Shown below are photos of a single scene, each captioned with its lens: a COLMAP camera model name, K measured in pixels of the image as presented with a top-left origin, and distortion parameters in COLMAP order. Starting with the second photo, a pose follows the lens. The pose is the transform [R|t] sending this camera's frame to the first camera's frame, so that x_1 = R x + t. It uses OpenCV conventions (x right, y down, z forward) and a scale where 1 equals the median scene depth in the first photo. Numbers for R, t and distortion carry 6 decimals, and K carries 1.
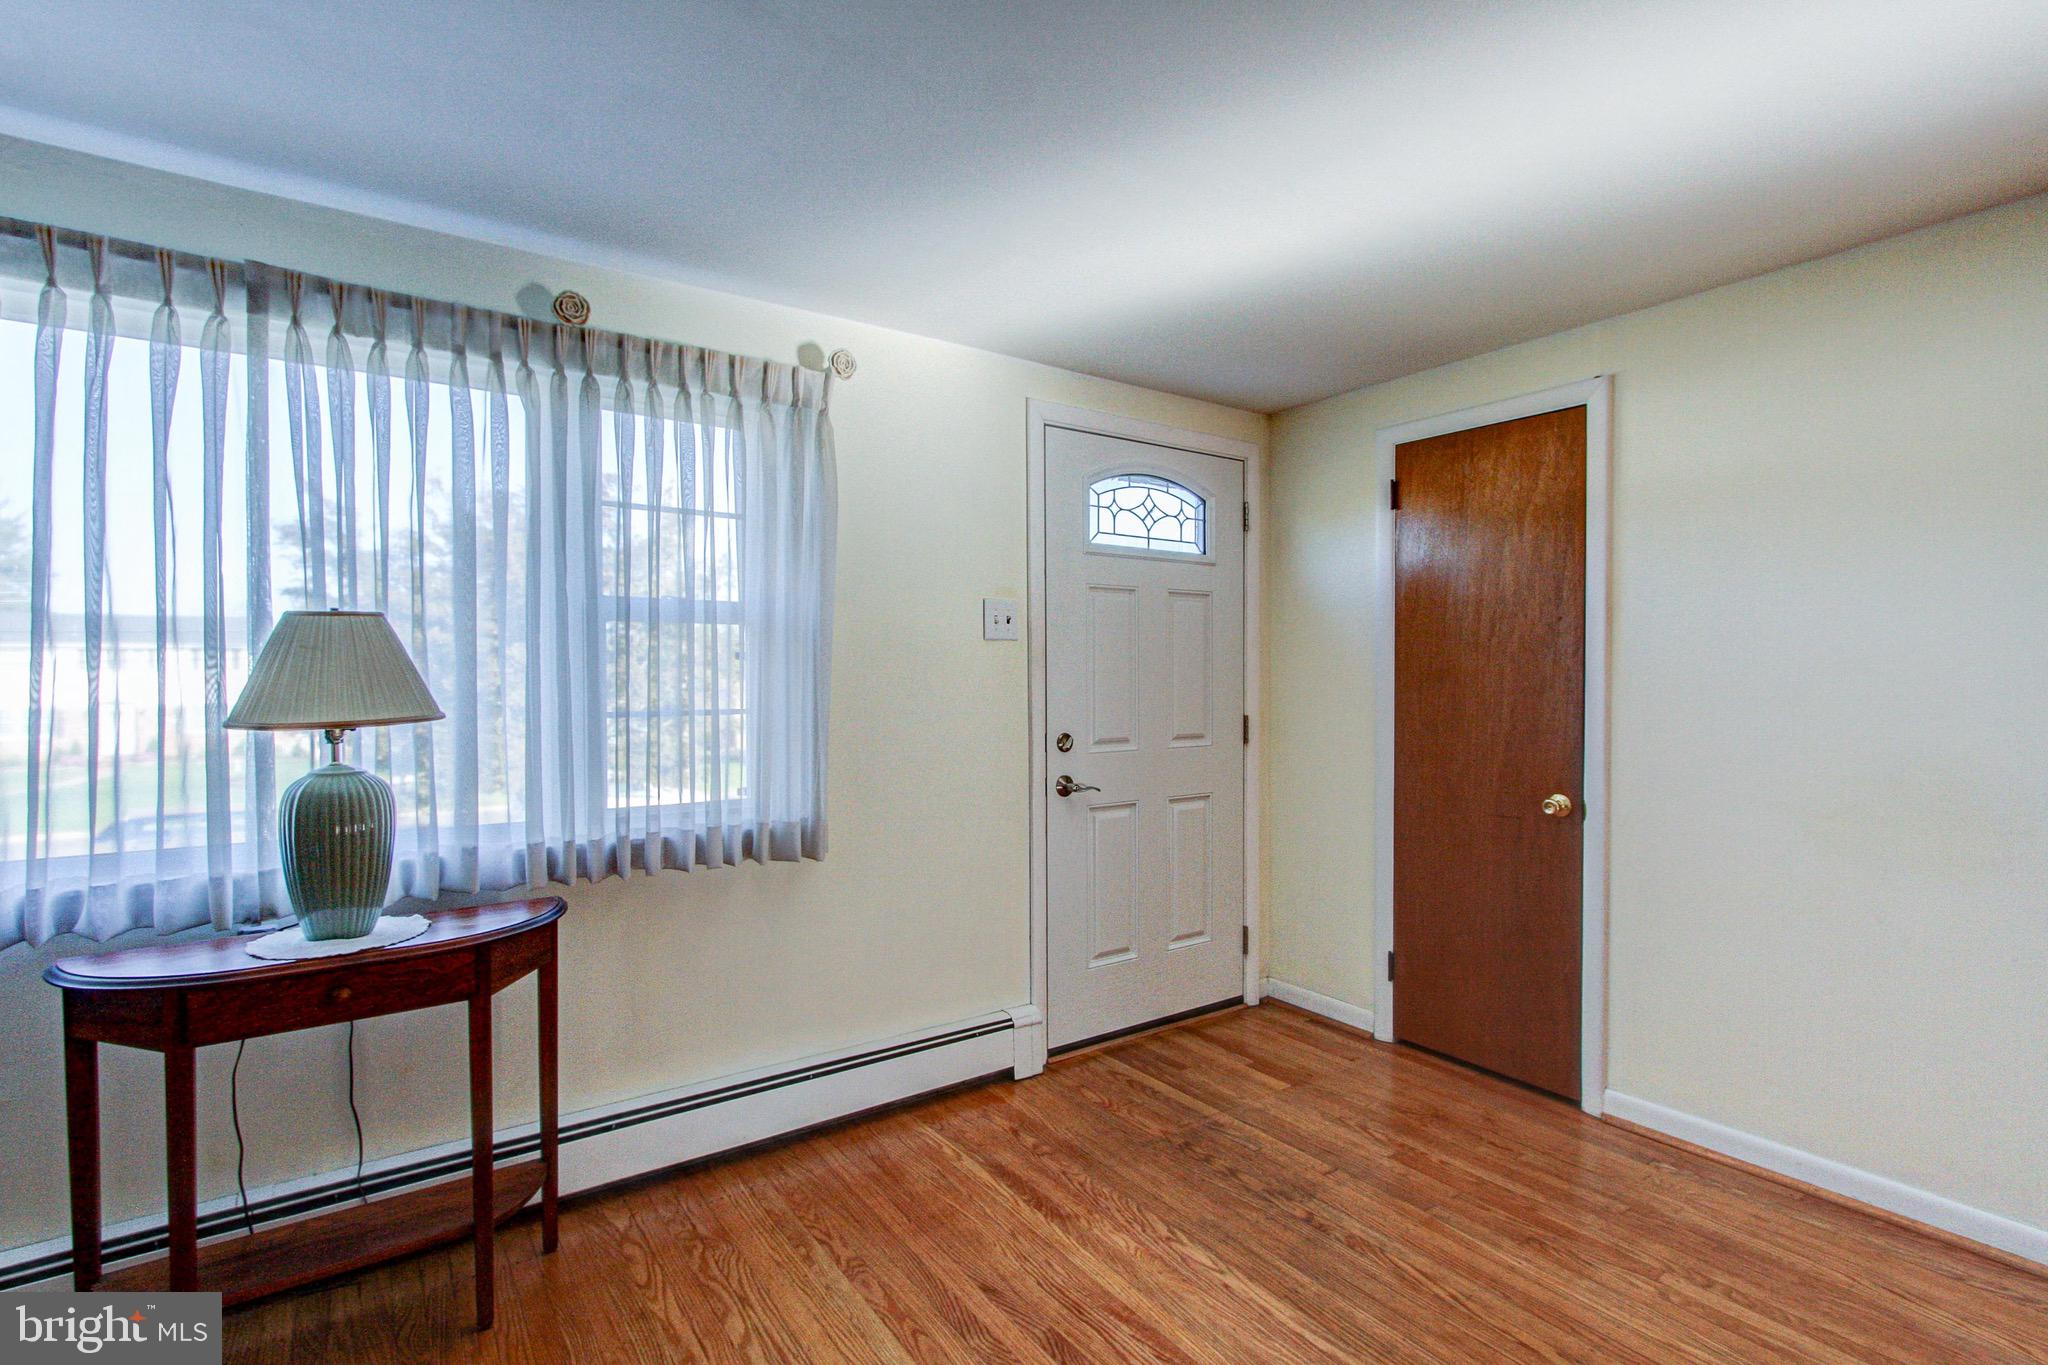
lens RADIAL K [[985.7, 0, 1049.8], [0, 985.7, 695.5], [0, 0, 1]] dist [-0.004182, 0.000270]
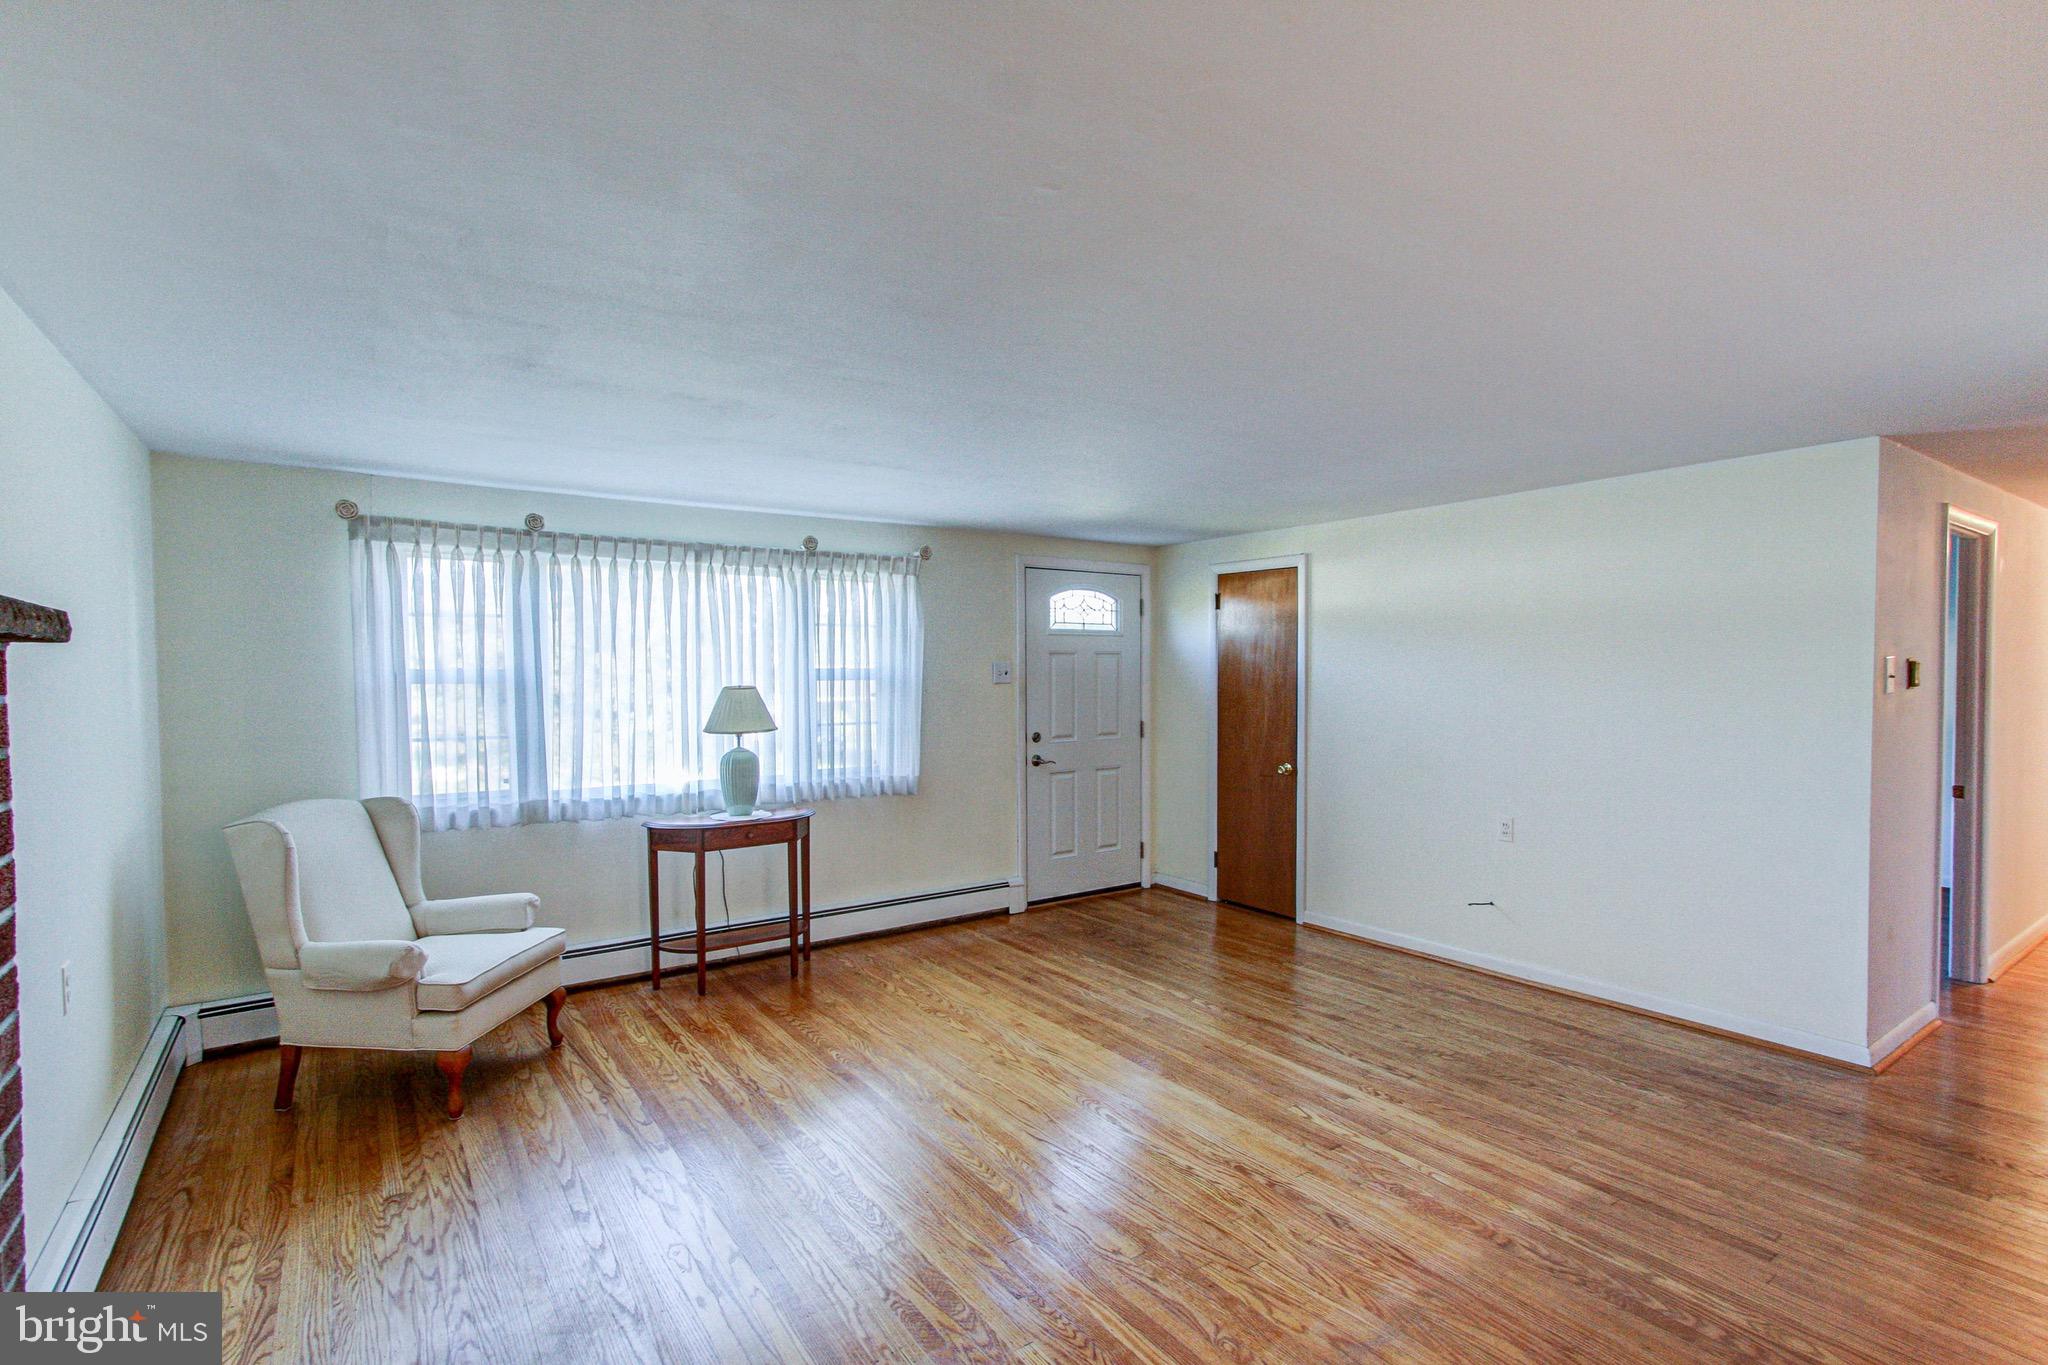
lens RADIAL K [[985.7, 0, 1049.8], [0, 985.7, 695.5], [0, 0, 1]] dist [-0.004182, 0.000270]
pose [[0.999969, -0.000444, 0.007848, 0.028952], [0.000378, 0.999964, 0.008427, -0.051973], [-0.007851, -0.008424, 0.999934, -0.964457]]
